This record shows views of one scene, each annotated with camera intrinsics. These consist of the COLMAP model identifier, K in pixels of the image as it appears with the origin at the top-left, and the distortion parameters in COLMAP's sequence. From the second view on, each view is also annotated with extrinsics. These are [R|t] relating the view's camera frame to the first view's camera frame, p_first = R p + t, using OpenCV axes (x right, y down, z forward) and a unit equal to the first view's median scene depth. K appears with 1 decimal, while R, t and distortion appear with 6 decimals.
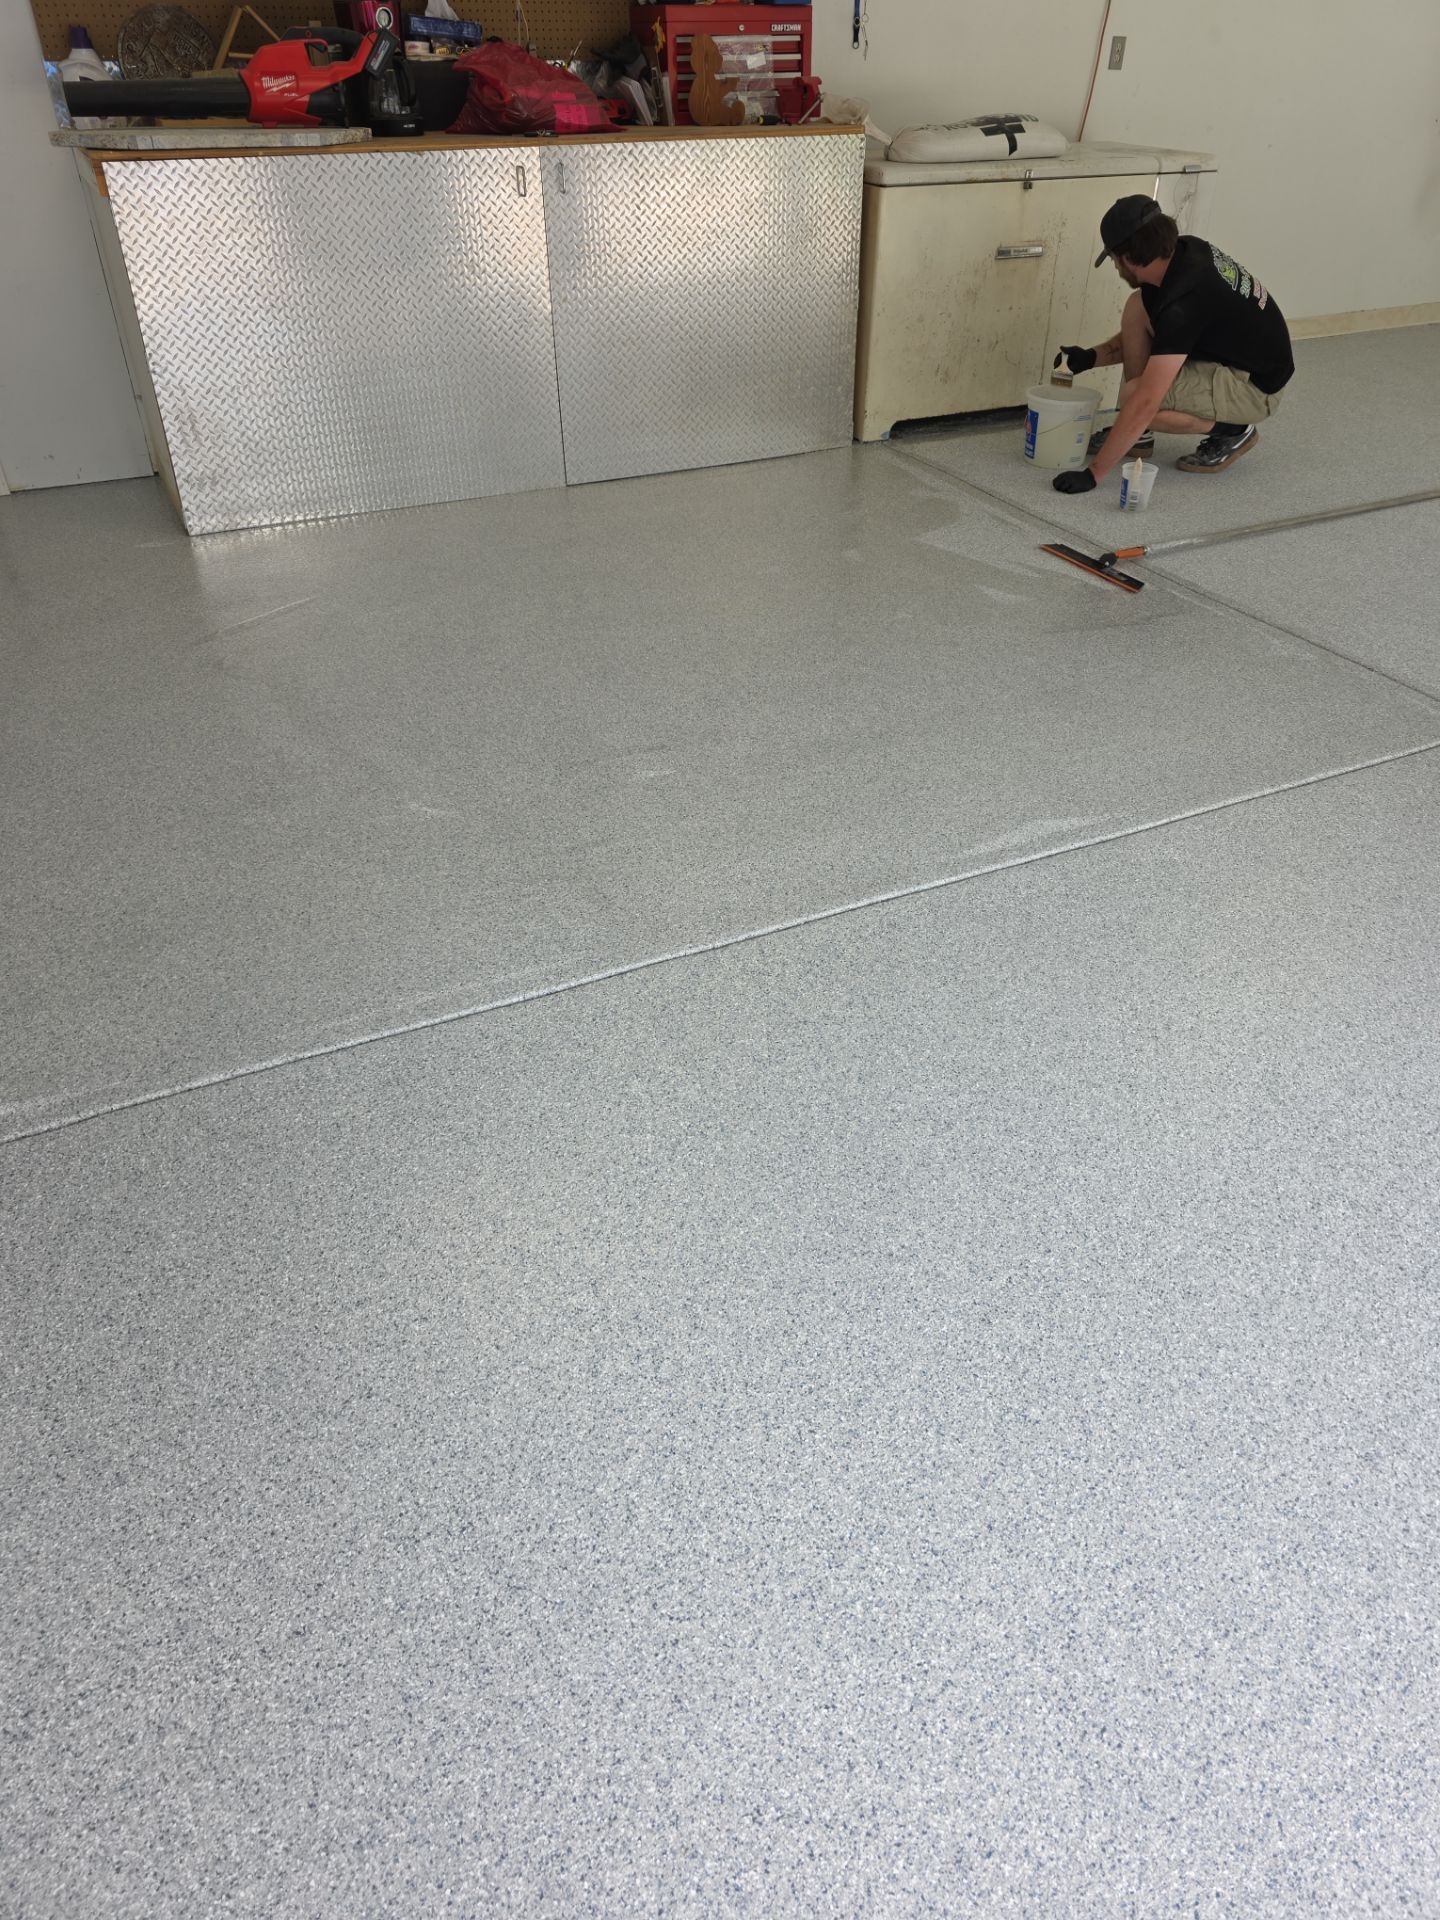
lens RADIAL K [[1277.6, 0, 732.0], [0, 1277.6, 943.8], [0, 0, 1]] dist [0.048073, -0.034967]
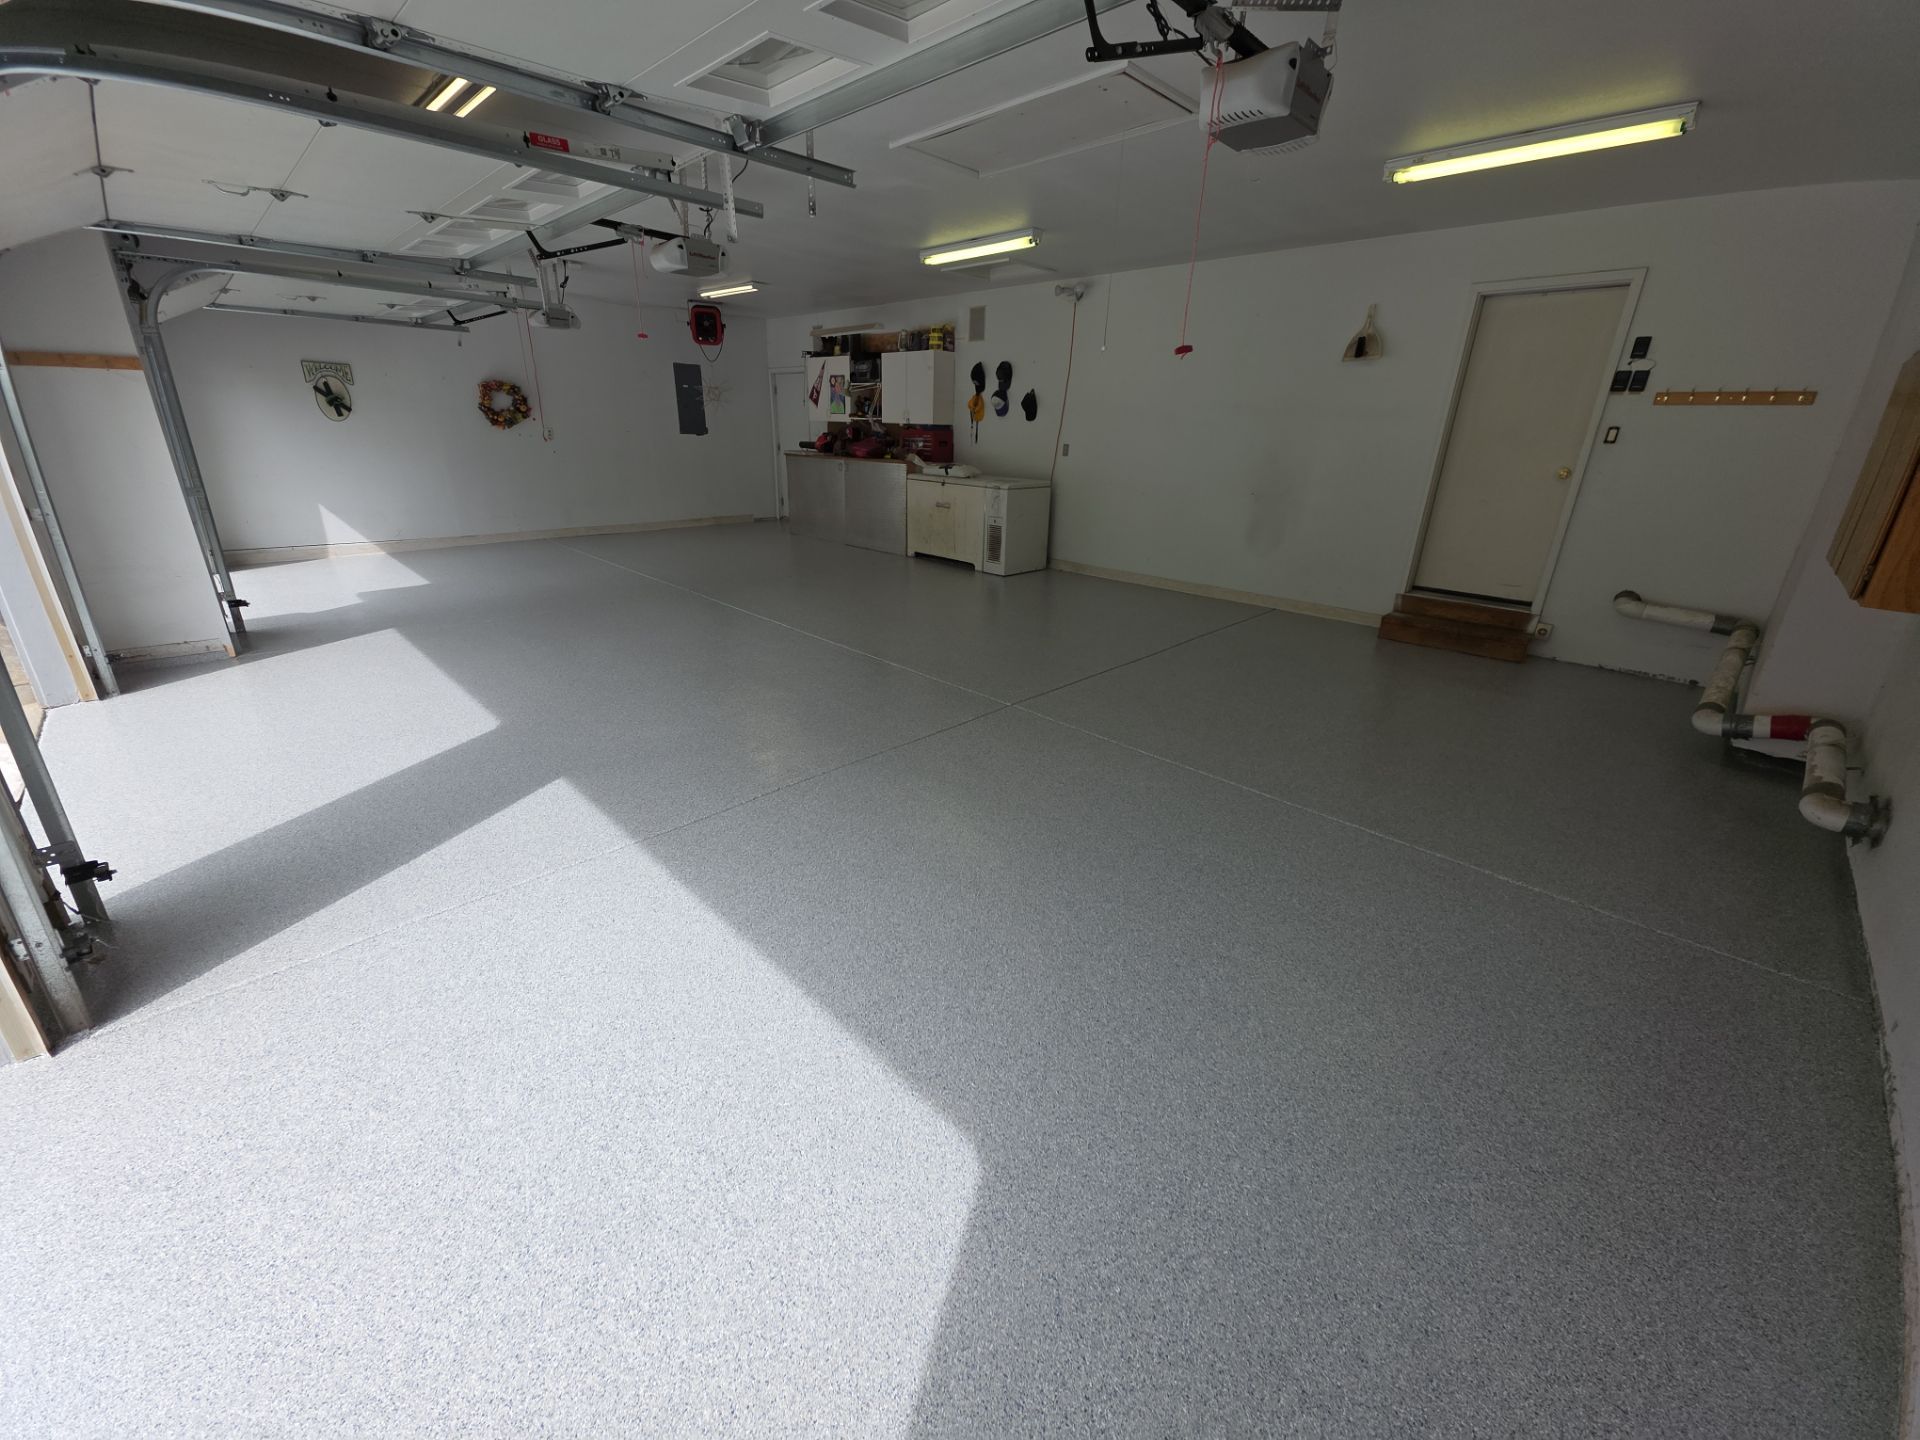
lens RADIAL K [[748.2, 0, 960.2], [0, 748.2, 733.3], [0, 0, 1]] dist [0.004001, -0.000014]
pose [[0.319334, 0.364600, -0.874696, 2.123516], [-0.568466, 0.812207, 0.131017, -0.413991], [0.758203, 0.455397, 0.466628, 0.552579]]
